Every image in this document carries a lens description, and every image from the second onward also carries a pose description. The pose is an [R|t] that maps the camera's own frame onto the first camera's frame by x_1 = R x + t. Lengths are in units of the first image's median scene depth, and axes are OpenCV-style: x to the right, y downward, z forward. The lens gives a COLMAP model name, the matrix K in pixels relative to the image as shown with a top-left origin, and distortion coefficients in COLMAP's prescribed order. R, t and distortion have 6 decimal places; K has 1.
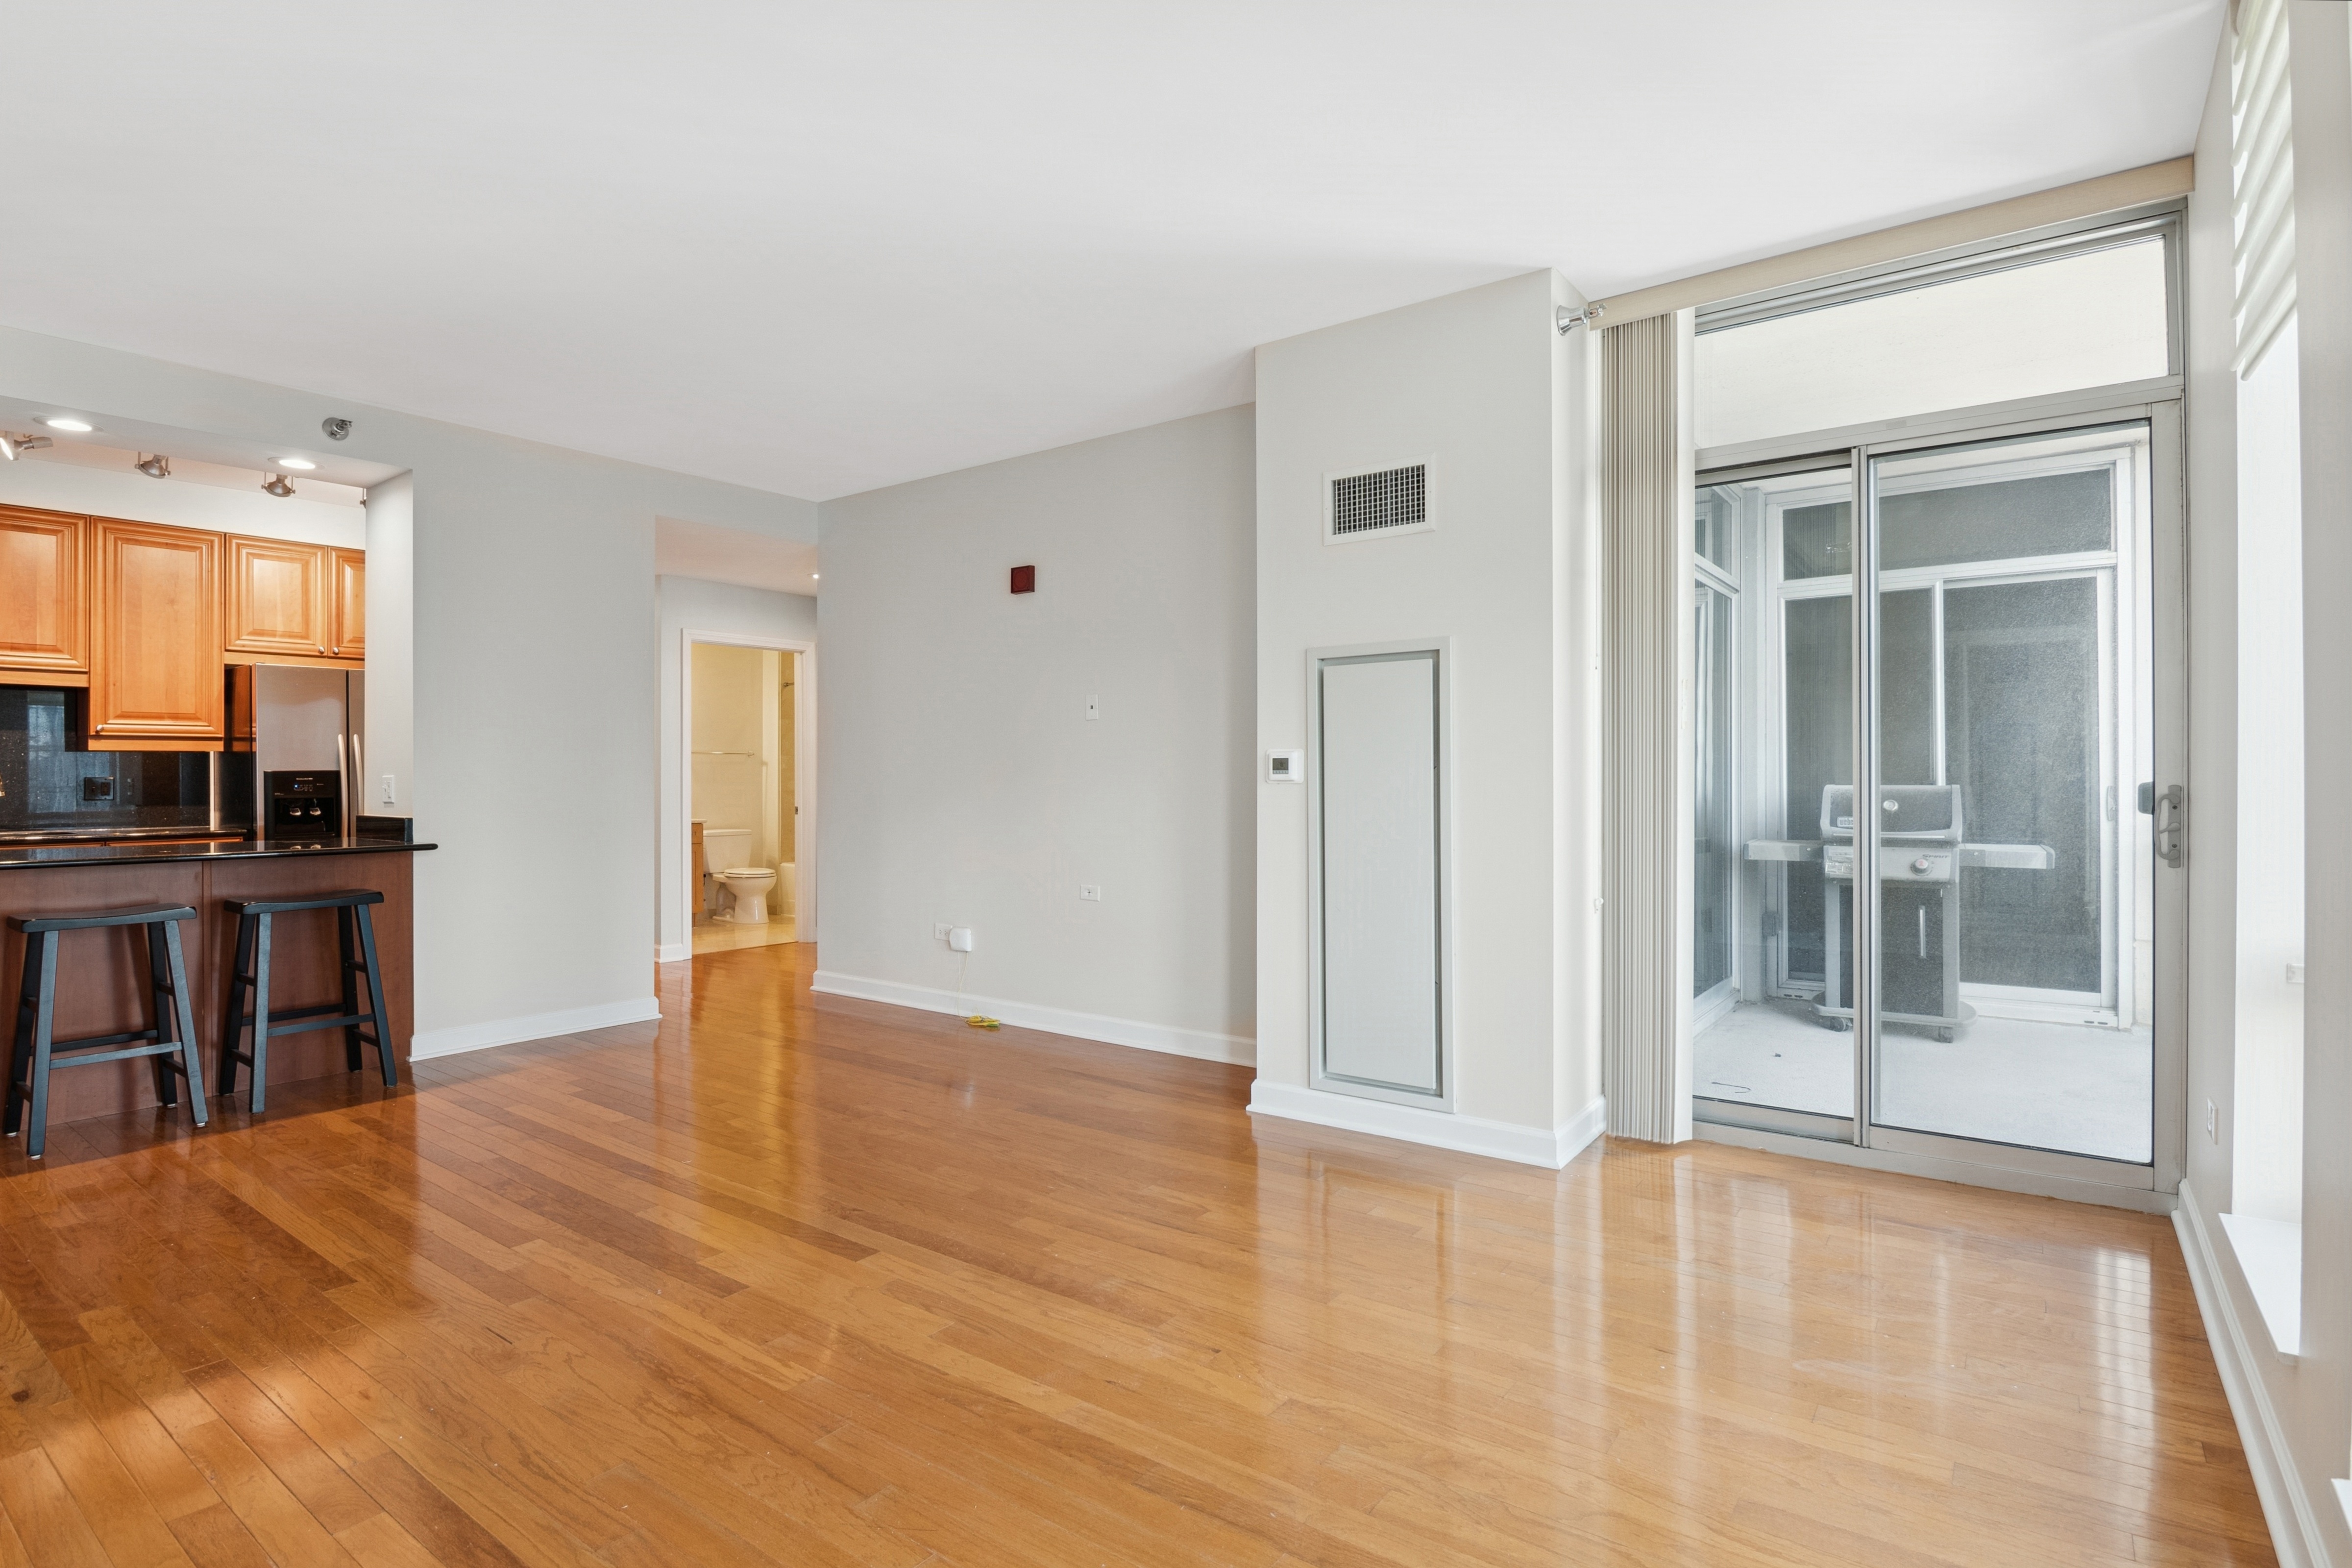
lens RADIAL K [[1161.5, 0, 1176.0], [0, 1161.5, 784.0], [0, 0, 1]] dist [-0.021960, 0.000077]
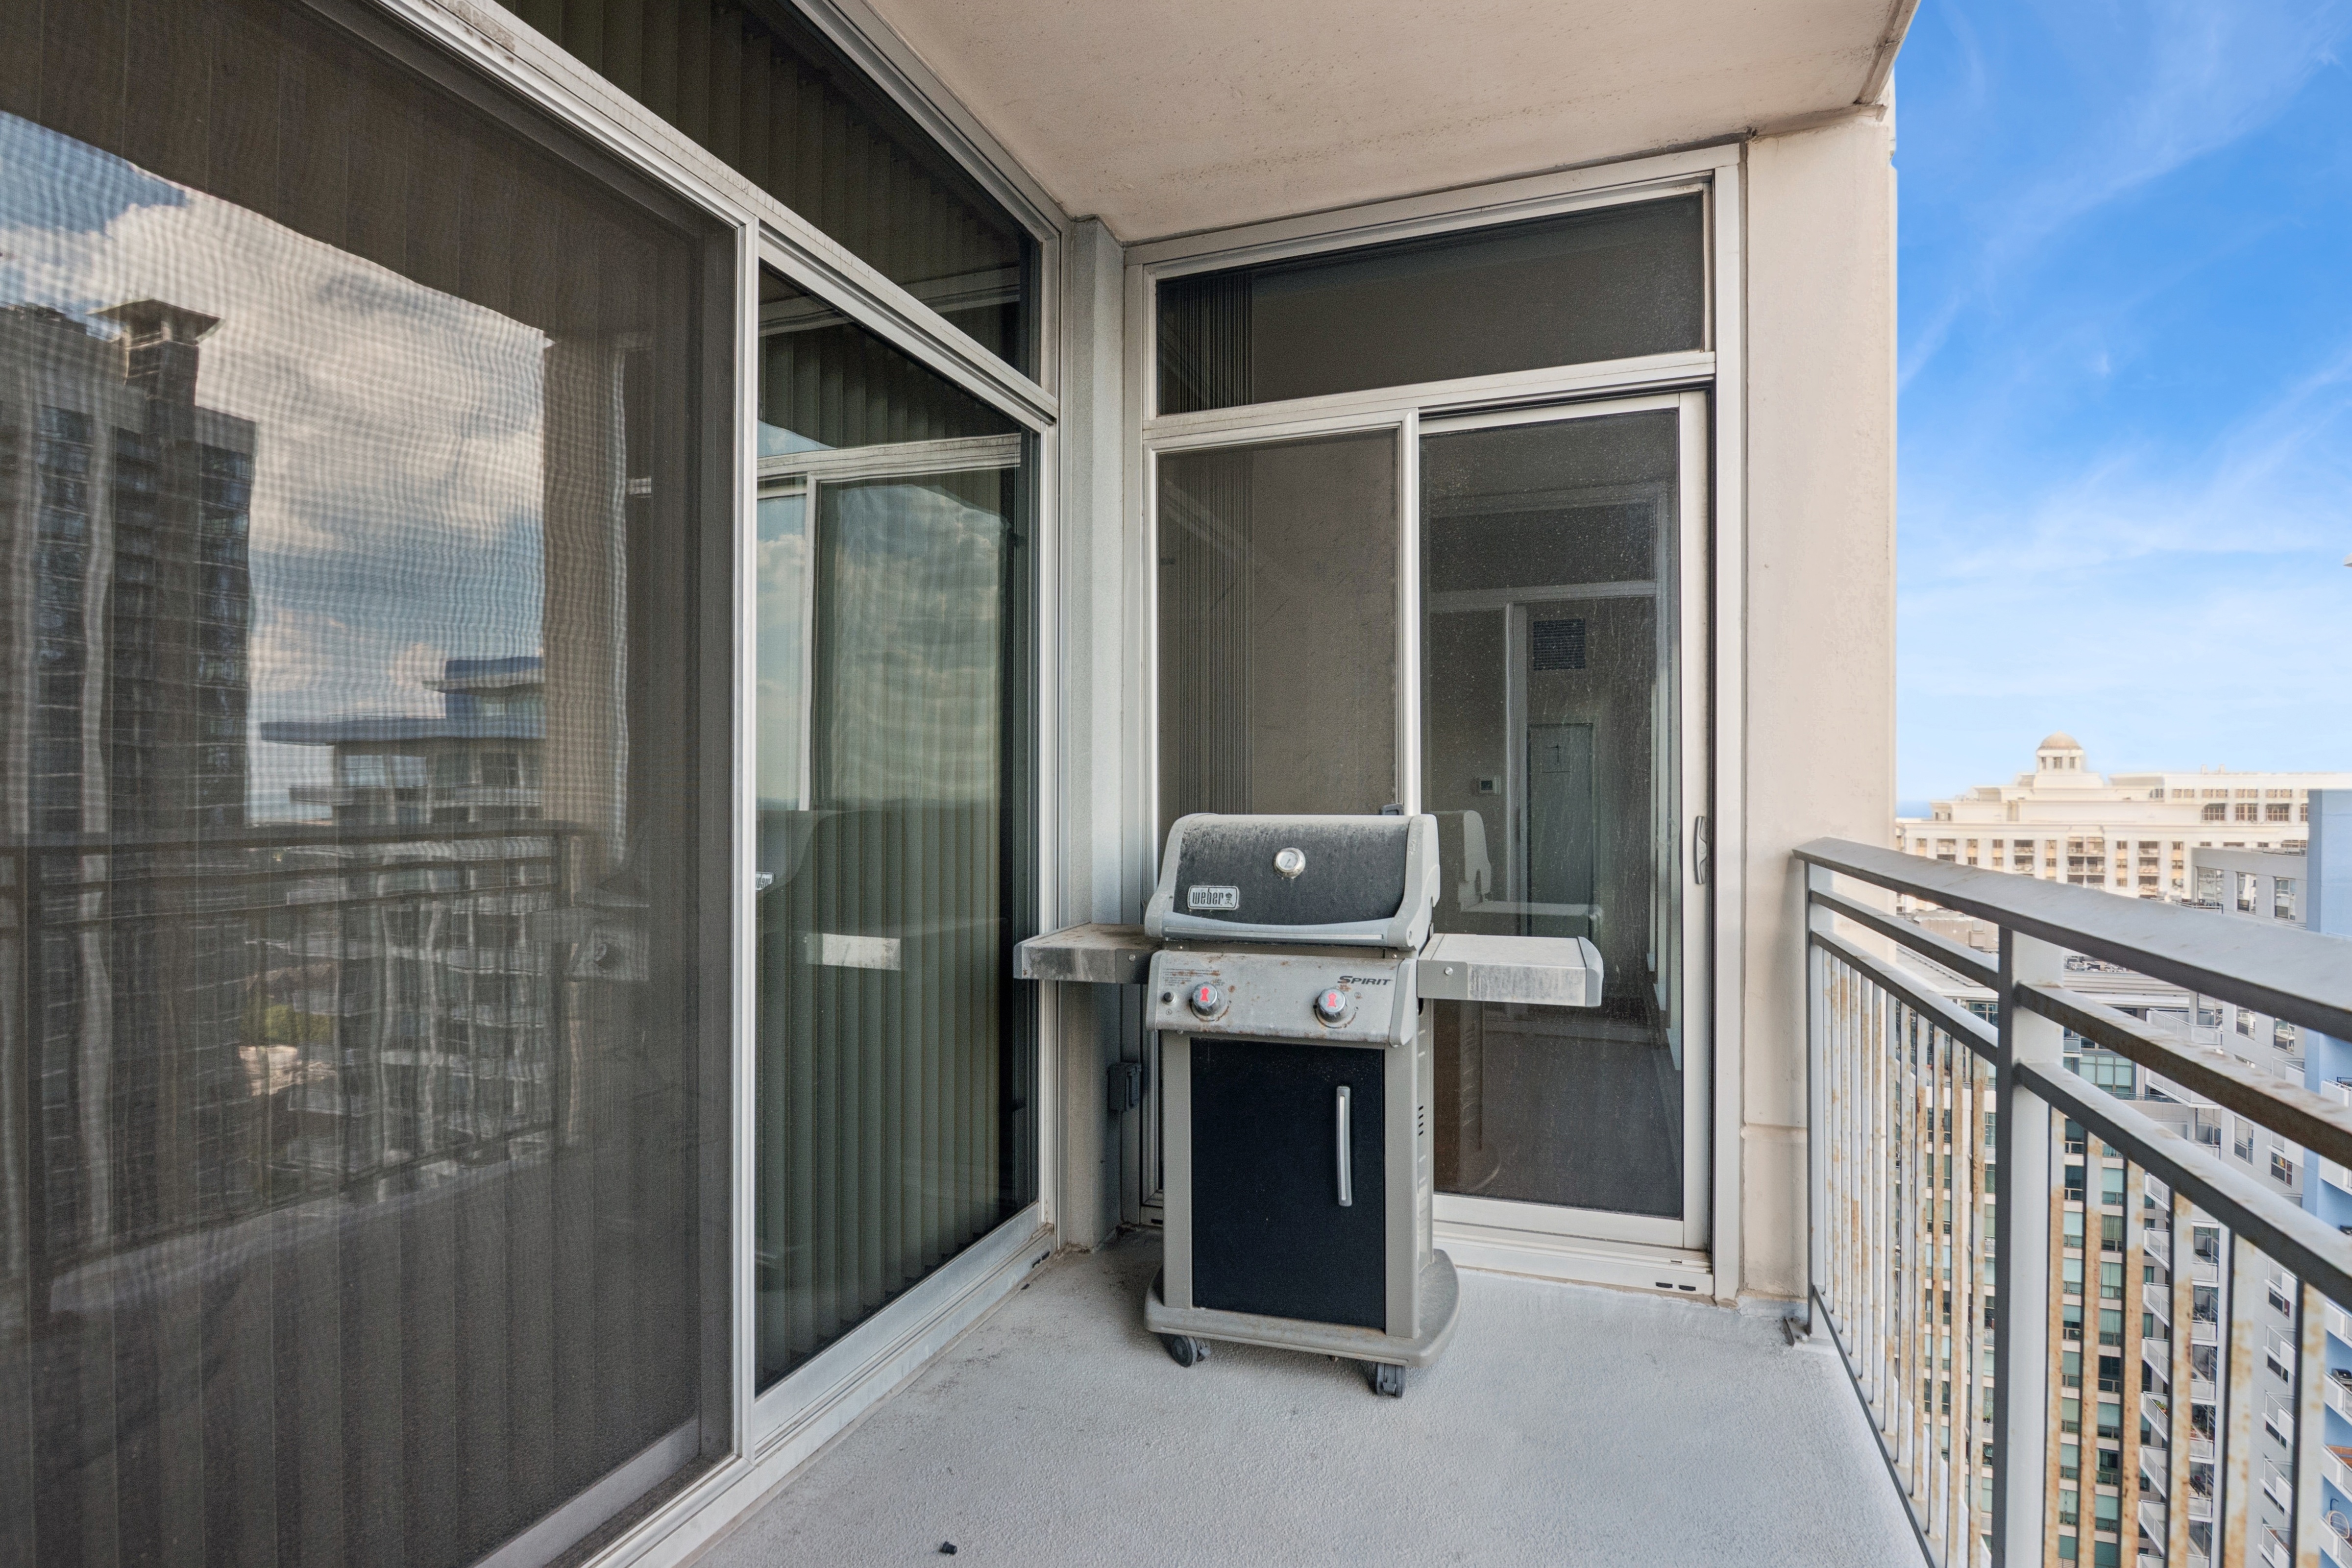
lens RADIAL K [[1161.5, 0, 1176.0], [0, 1161.5, 784.0], [0, 0, 1]] dist [-0.021960, 0.000077]
pose [[0.960463, 0.008680, 0.278272, 0.445008], [-0.006217, 0.999933, -0.009731, -0.007436], [-0.278338, 0.007616, 0.960453, 0.566592]]
